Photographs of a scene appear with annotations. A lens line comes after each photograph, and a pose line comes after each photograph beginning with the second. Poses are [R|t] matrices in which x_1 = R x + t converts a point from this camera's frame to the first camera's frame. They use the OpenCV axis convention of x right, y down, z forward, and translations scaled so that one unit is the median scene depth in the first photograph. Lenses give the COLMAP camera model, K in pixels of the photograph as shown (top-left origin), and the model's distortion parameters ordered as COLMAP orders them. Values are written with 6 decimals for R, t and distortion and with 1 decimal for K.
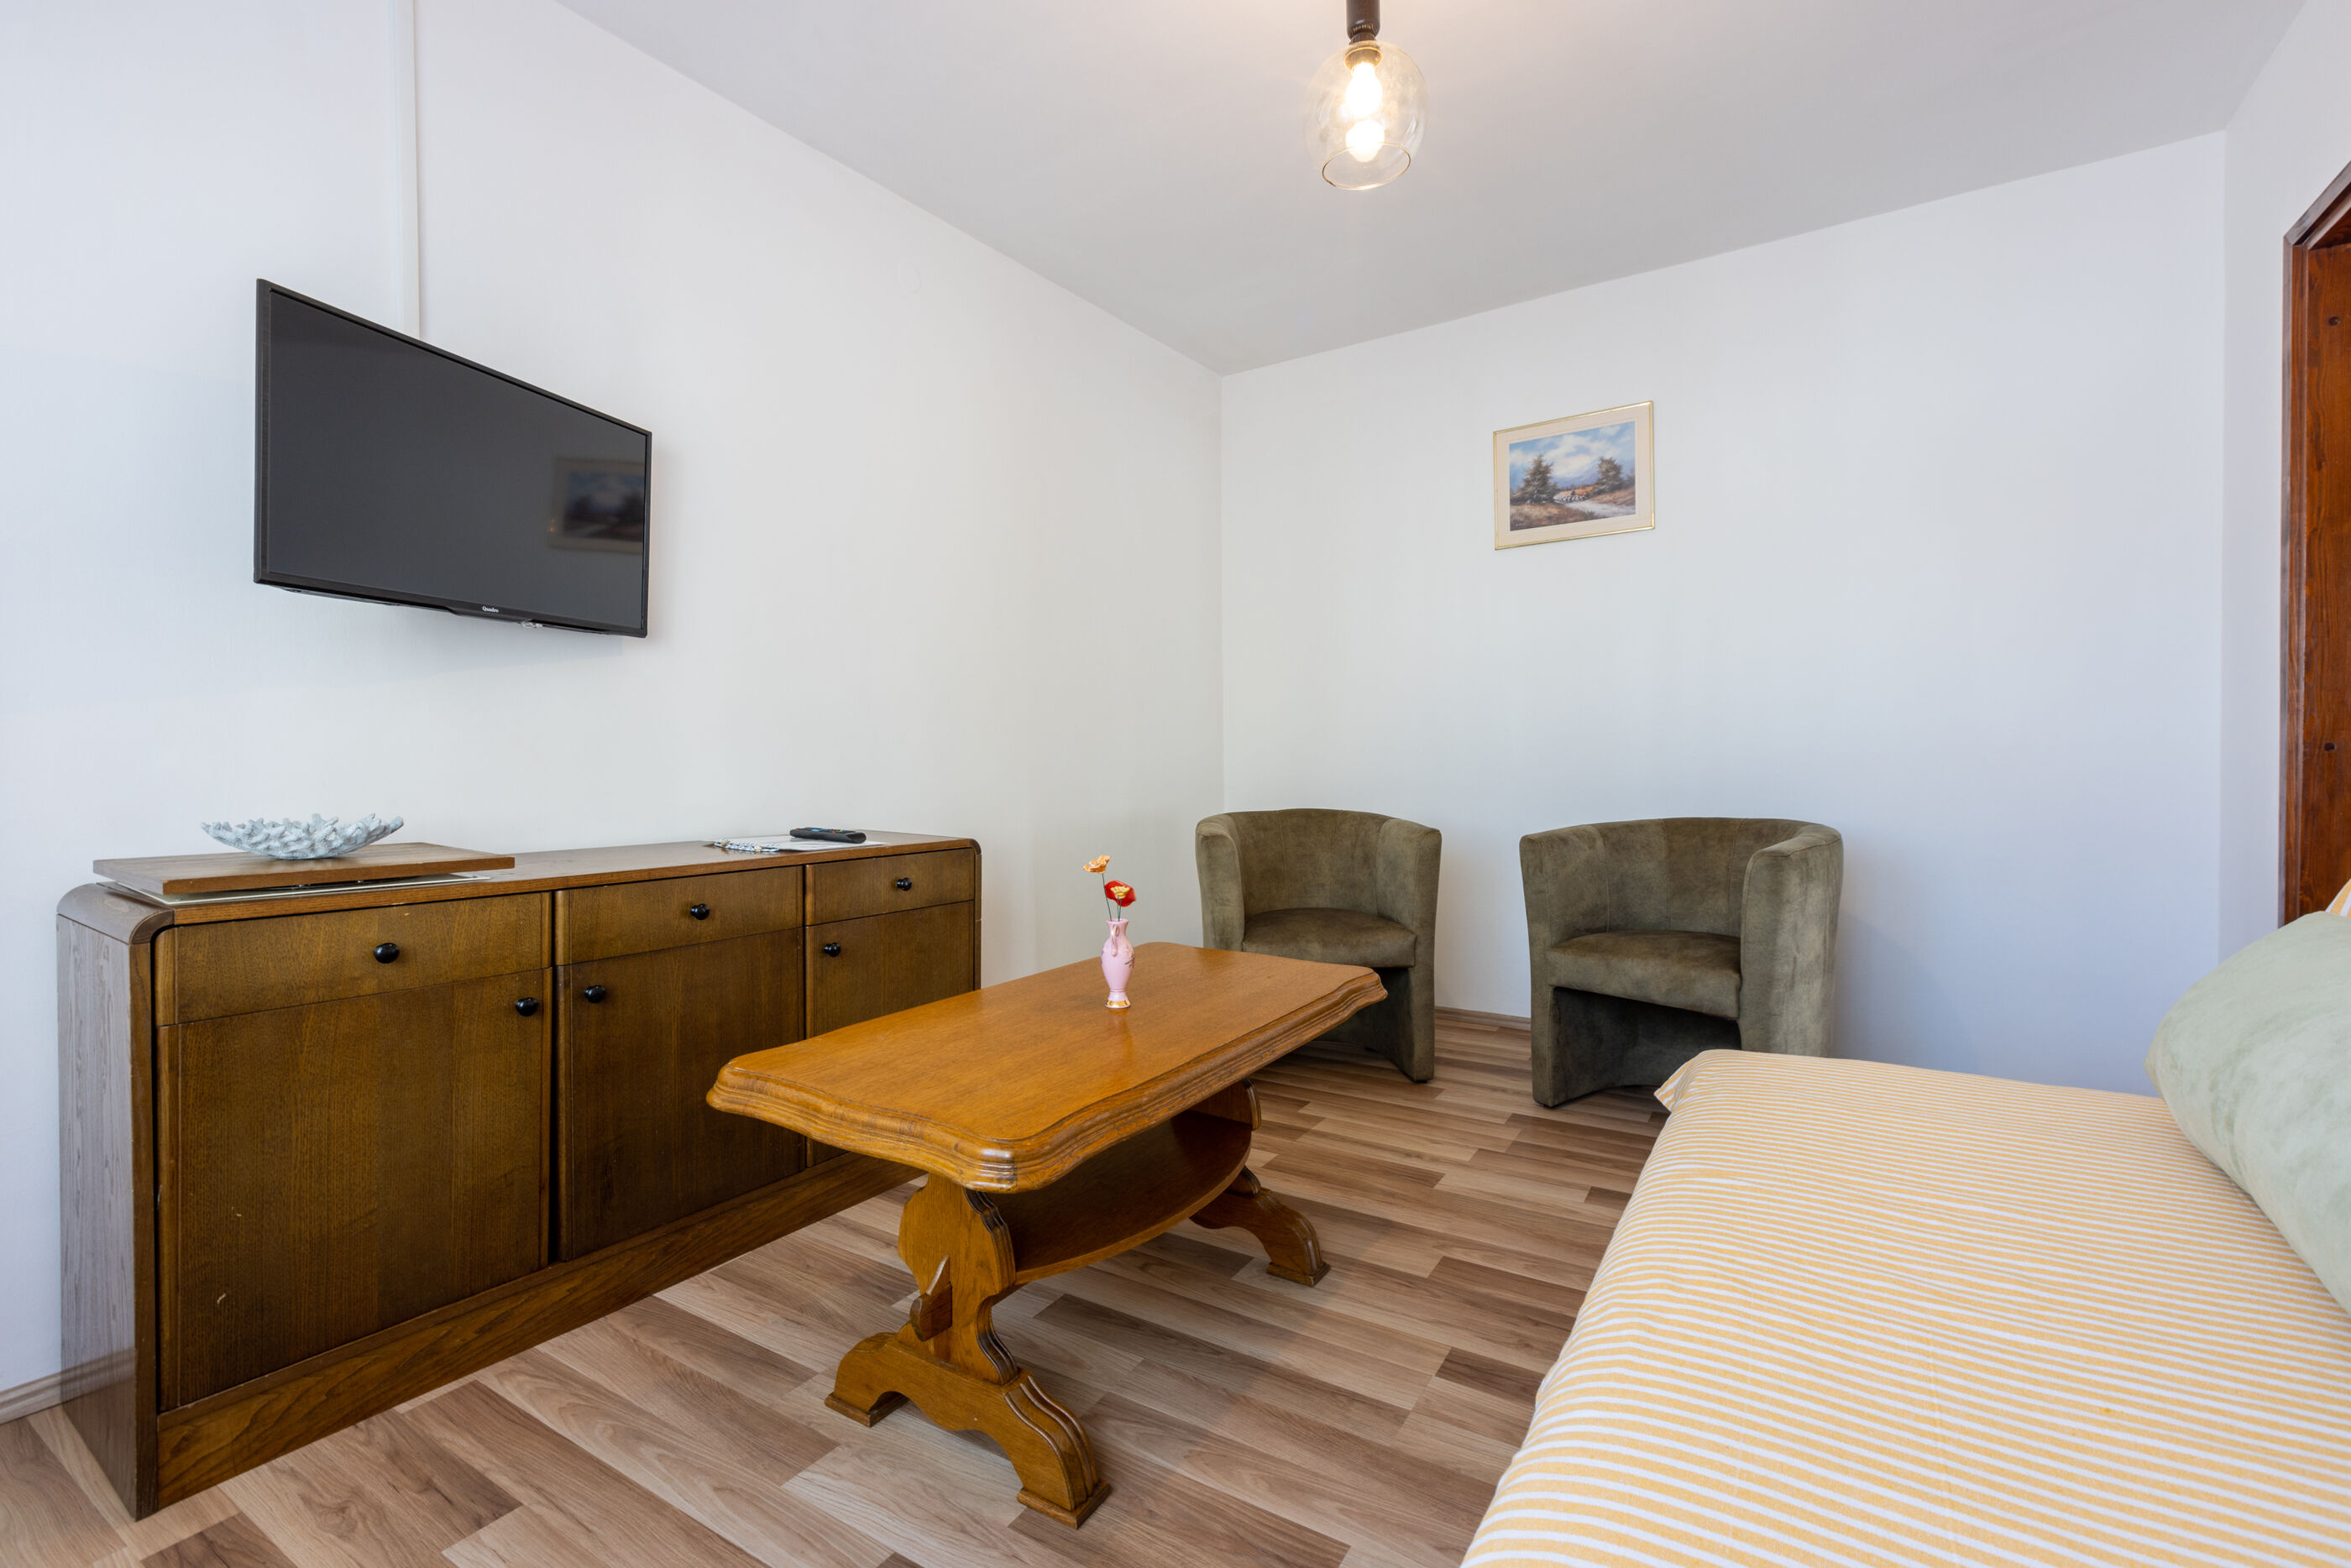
lens RADIAL K [[1060.9, 0, 1182.1], [0, 1060.9, 768.6], [0, 0, 1]] dist [0.002541, 0.000135]
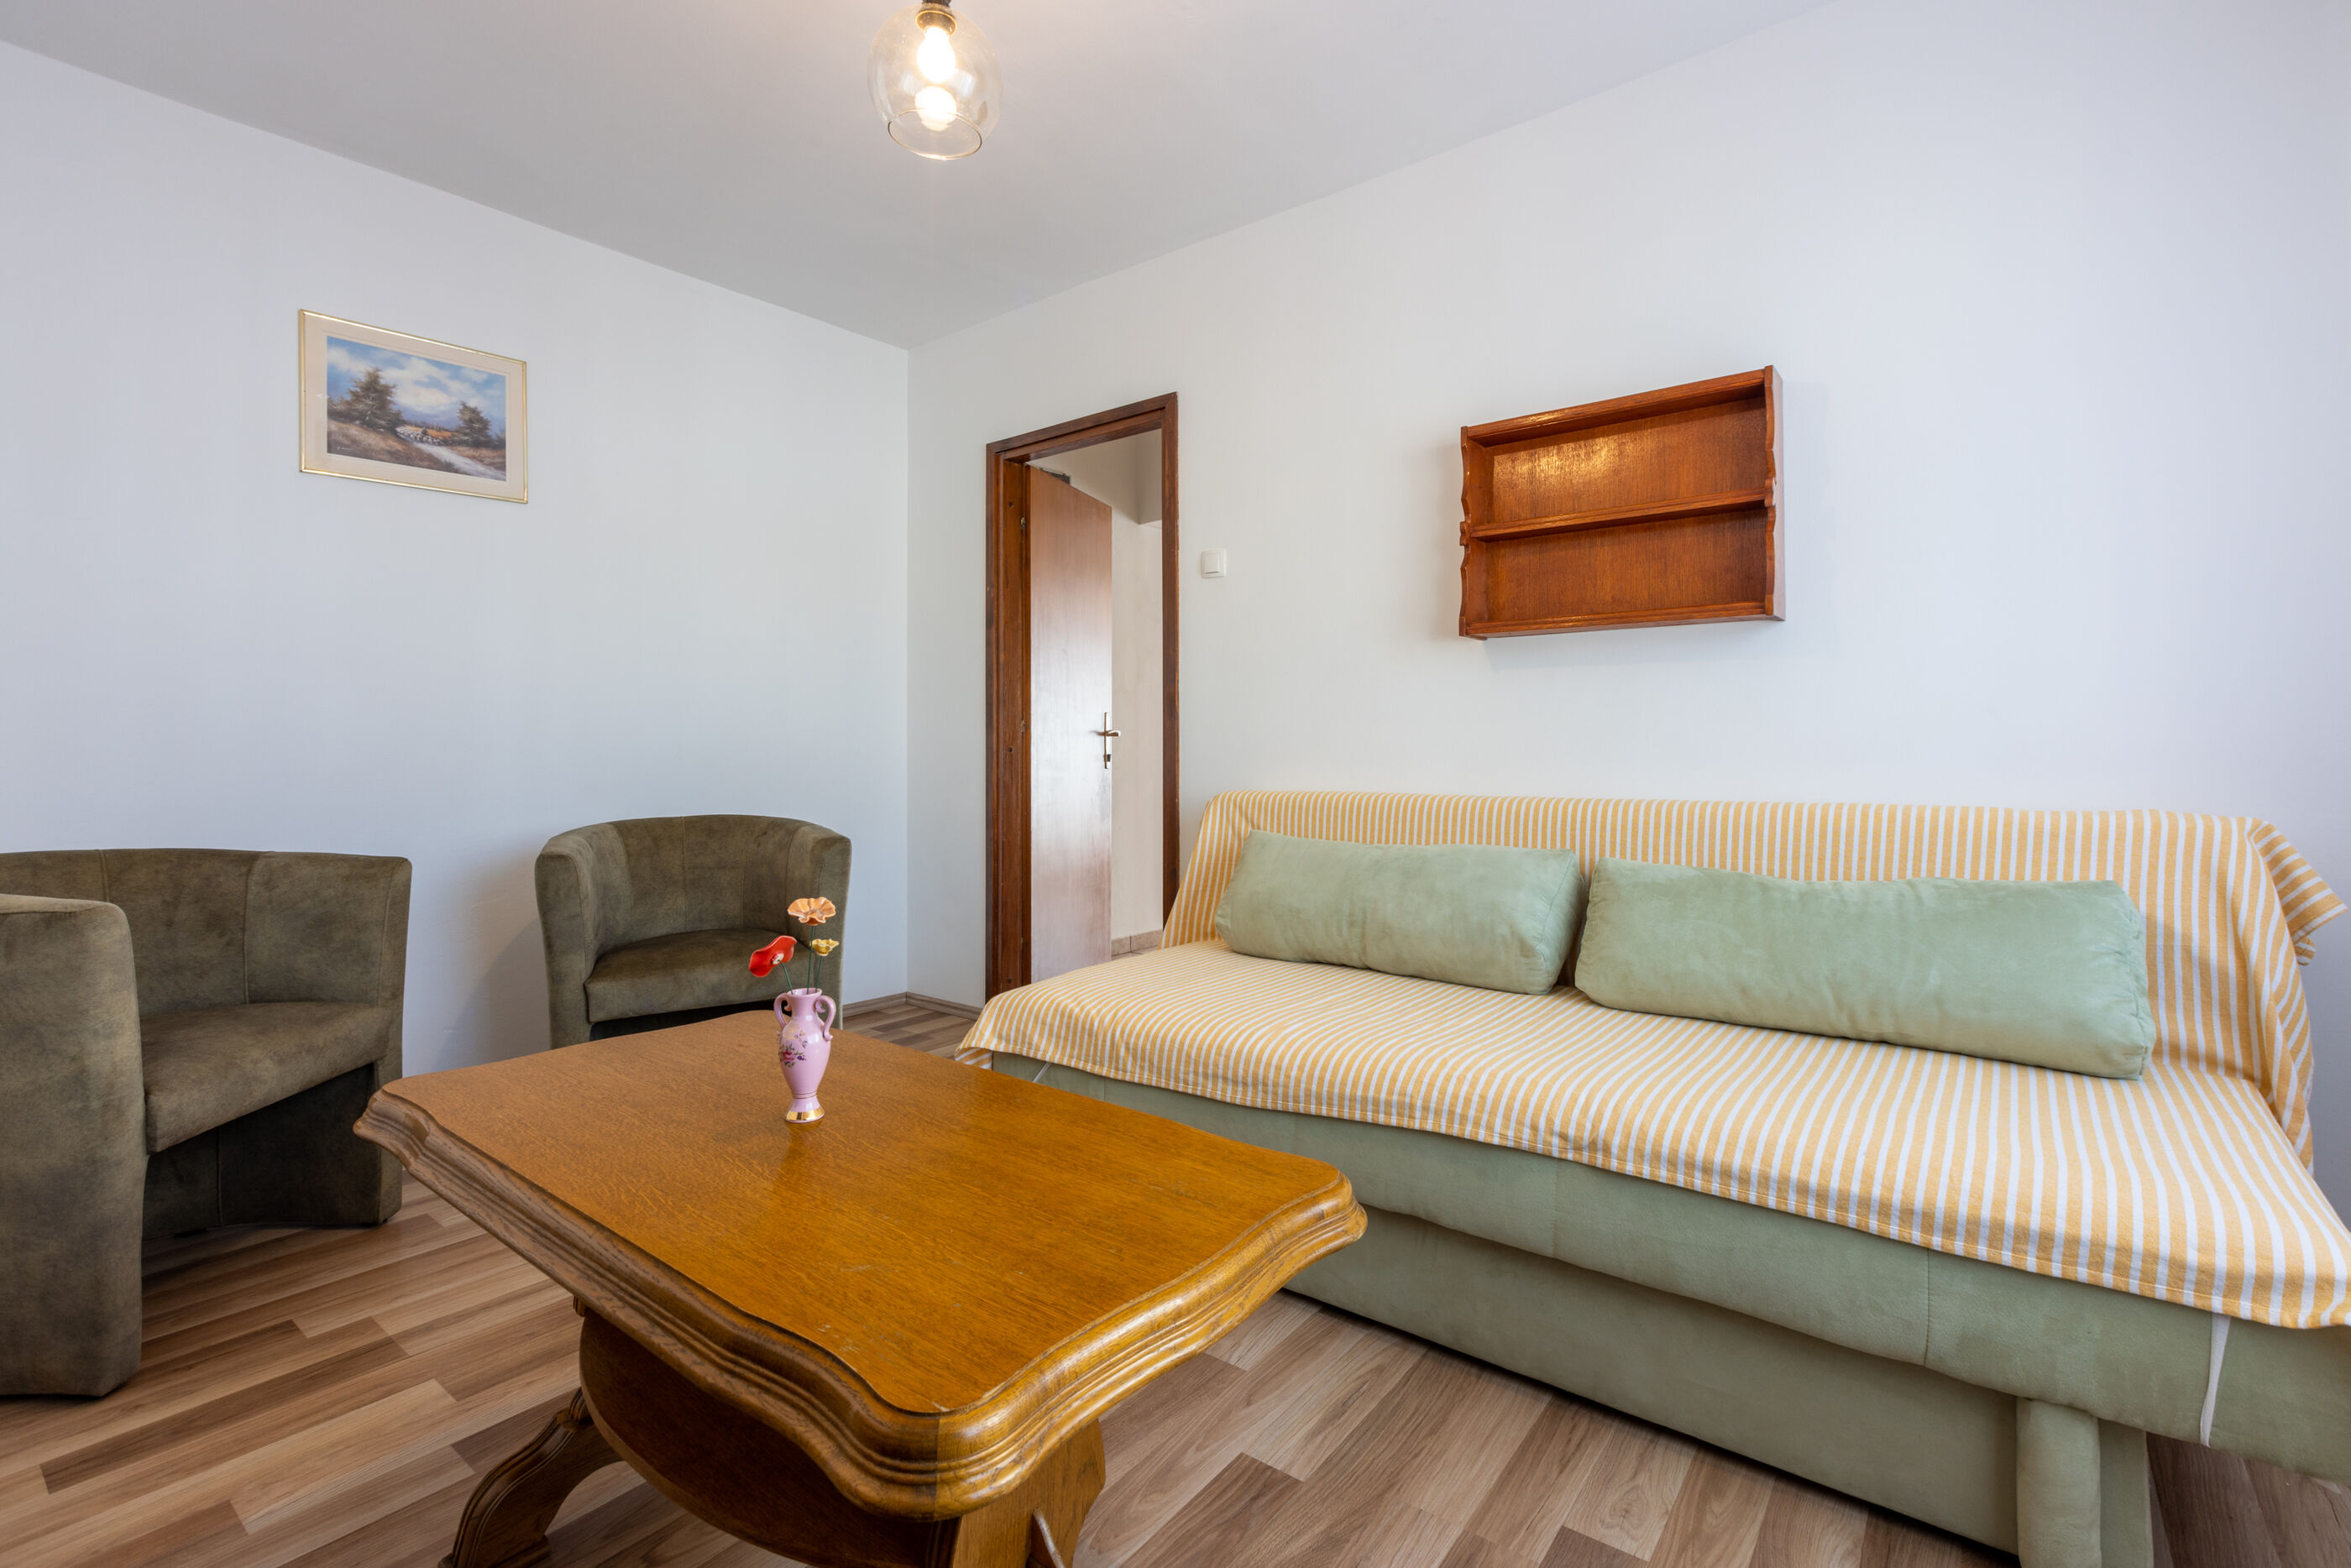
lens RADIAL K [[1046.7, 0, 1181.0], [0, 1046.7, 726.6], [0, 0, 1]] dist [-0.002138, -0.000217]
pose [[0.097652, 0.028618, 0.994809, -0.371263], [0.015085, 0.999429, -0.030231, -0.001950], [-0.995106, 0.017958, 0.097165, 0.359468]]
